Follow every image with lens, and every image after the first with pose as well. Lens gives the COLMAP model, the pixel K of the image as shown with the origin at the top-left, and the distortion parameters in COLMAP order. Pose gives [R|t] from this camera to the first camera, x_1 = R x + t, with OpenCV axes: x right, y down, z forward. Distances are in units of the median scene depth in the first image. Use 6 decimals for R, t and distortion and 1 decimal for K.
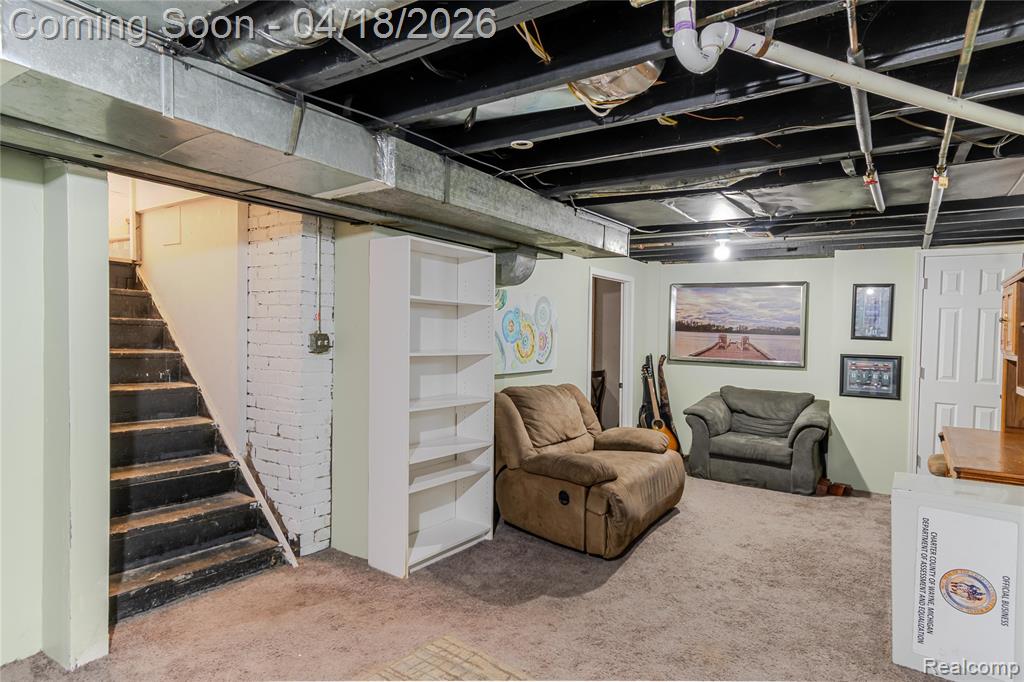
lens RADIAL K [[566.4, 0, 512.5], [0, 566.4, 337.6], [0, 0, 1]] dist [0.000134, 0.001579]
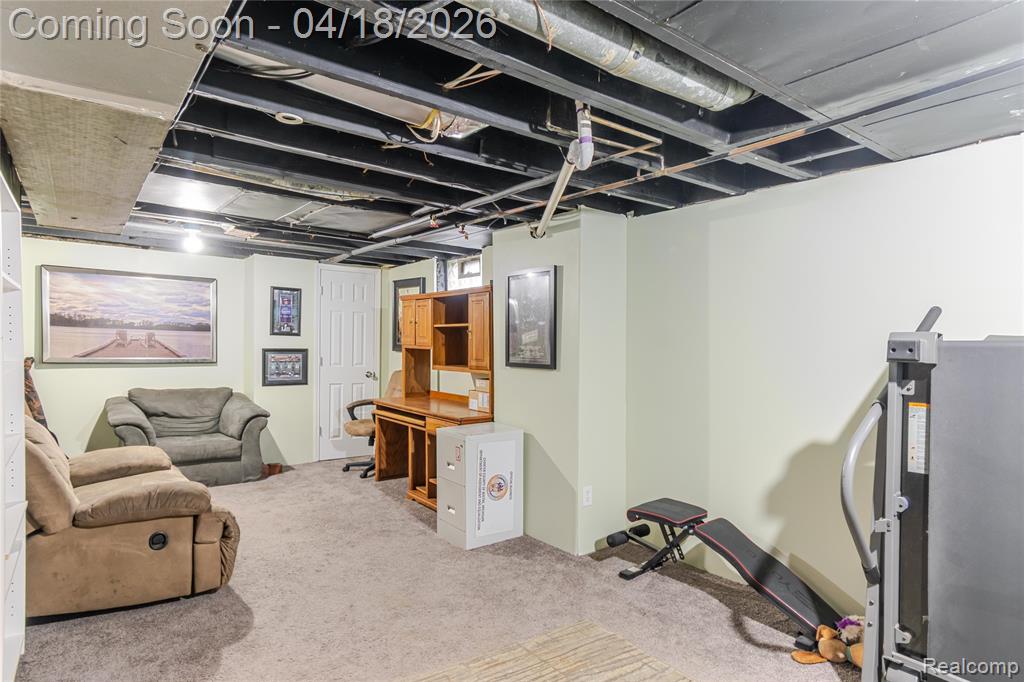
lens RADIAL K [[575.1, 0, 510.9], [0, 575.1, 340.3], [0, 0, 1]] dist [0.001018, 0.000837]
pose [[0.308596, -0.017075, 0.951040, -0.364463], [0.000047, 0.999839, 0.017935, -0.007729], [-0.951193, -0.005490, 0.308547, 0.202791]]
